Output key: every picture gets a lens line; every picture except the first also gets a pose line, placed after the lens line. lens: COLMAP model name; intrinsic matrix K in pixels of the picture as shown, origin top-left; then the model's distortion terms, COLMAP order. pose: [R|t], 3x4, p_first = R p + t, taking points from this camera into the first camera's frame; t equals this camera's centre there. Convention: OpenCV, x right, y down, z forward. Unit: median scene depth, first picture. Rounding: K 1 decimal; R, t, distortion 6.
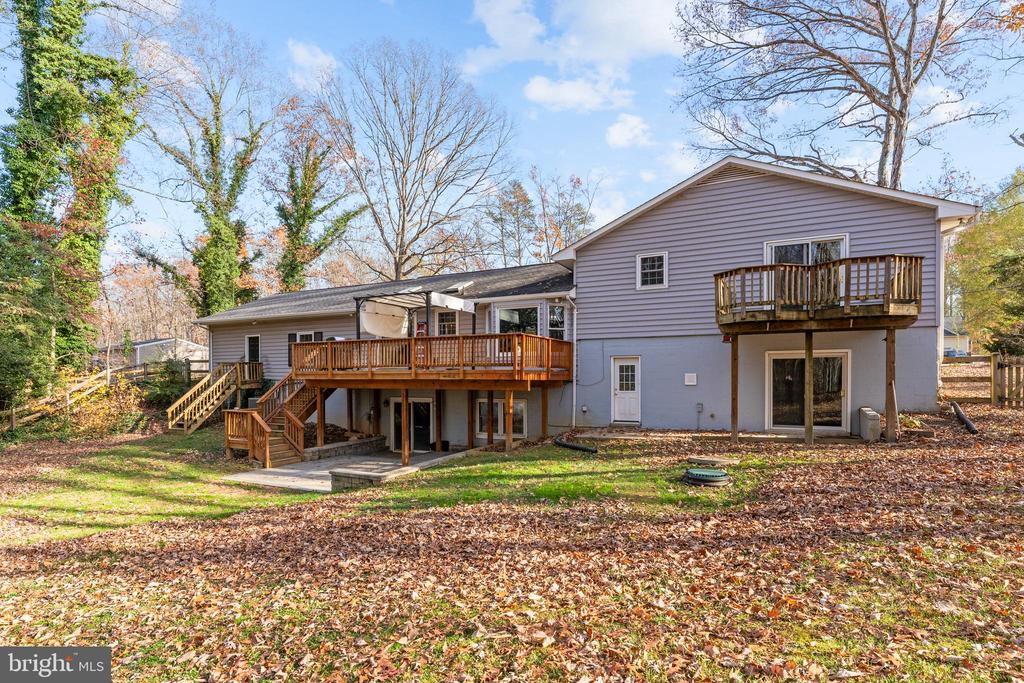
lens RADIAL K [[538.3, 0, 503.2], [0, 538.3, 379.0], [0, 0, 1]] dist [0.004291, 0.001260]
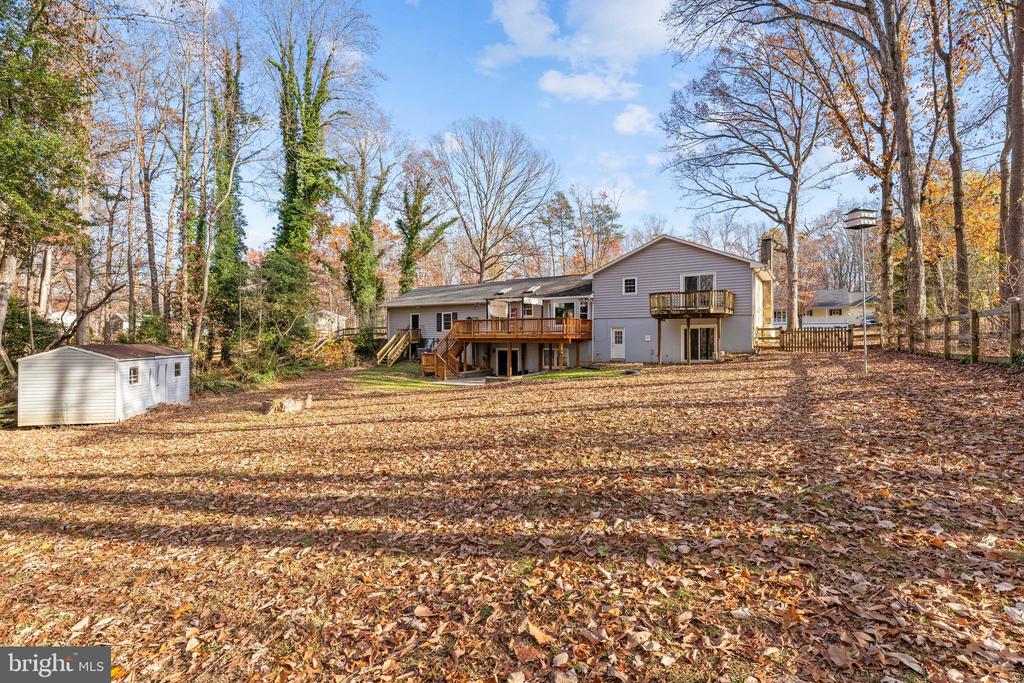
lens RADIAL K [[478.4, 0, 514.9], [0, 478.4, 340.6], [0, 0, 1]] dist [-0.001355, -0.000058]
pose [[0.997833, 0.000880, -0.065794, -0.032504], [-0.000714, 0.999997, 0.002540, 0.003911], [0.065796, -0.002487, 0.997830, -0.647721]]
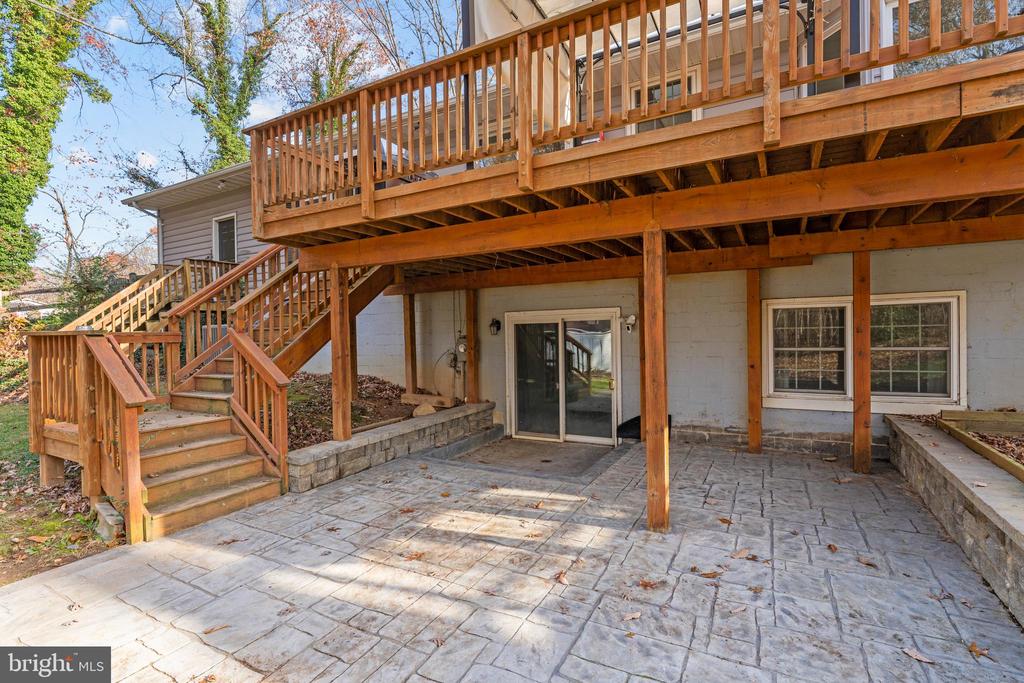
lens RADIAL K [[488.2, 0, 510.5], [0, 488.2, 344.0], [0, 0, 1]] dist [-0.004465, -0.001498]
pose [[0.999610, -0.015487, -0.023231, -0.190239], [0.015796, 0.999789, 0.013145, 0.052497], [0.023023, -0.013506, 0.999644, 0.588113]]
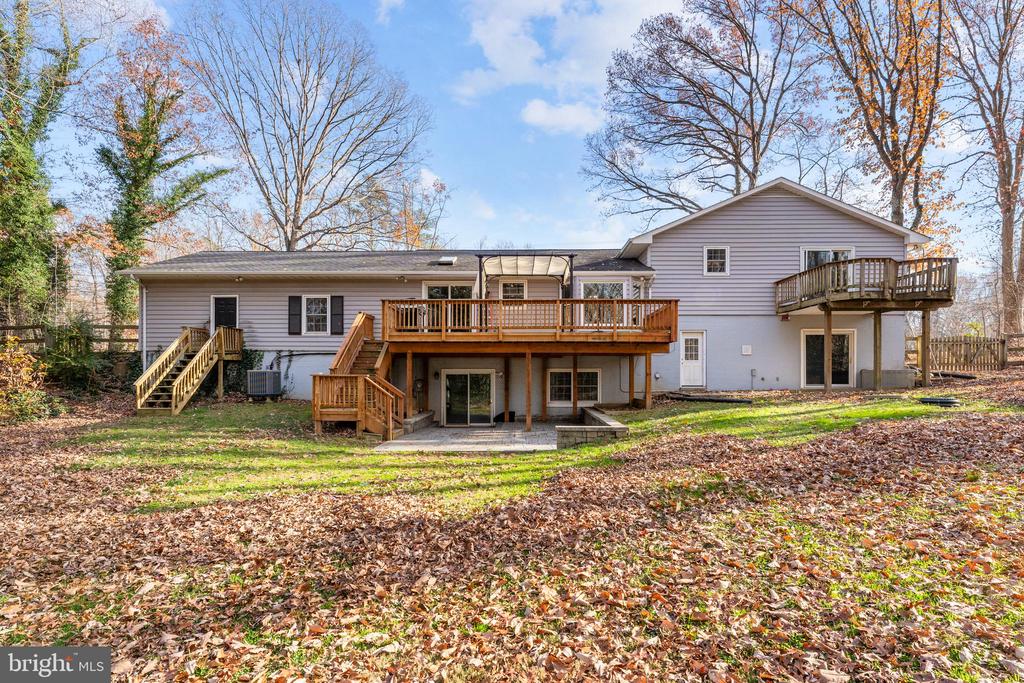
lens RADIAL K [[497.4, 0, 520.4], [0, 497.4, 377.0], [0, 0, 1]] dist [0.002355, 0.001232]
pose [[0.890346, 0.005435, 0.455253, -0.469692], [-0.001099, 0.999951, -0.009790, 0.054657], [-0.455284, 0.008217, 0.890308, 0.153038]]
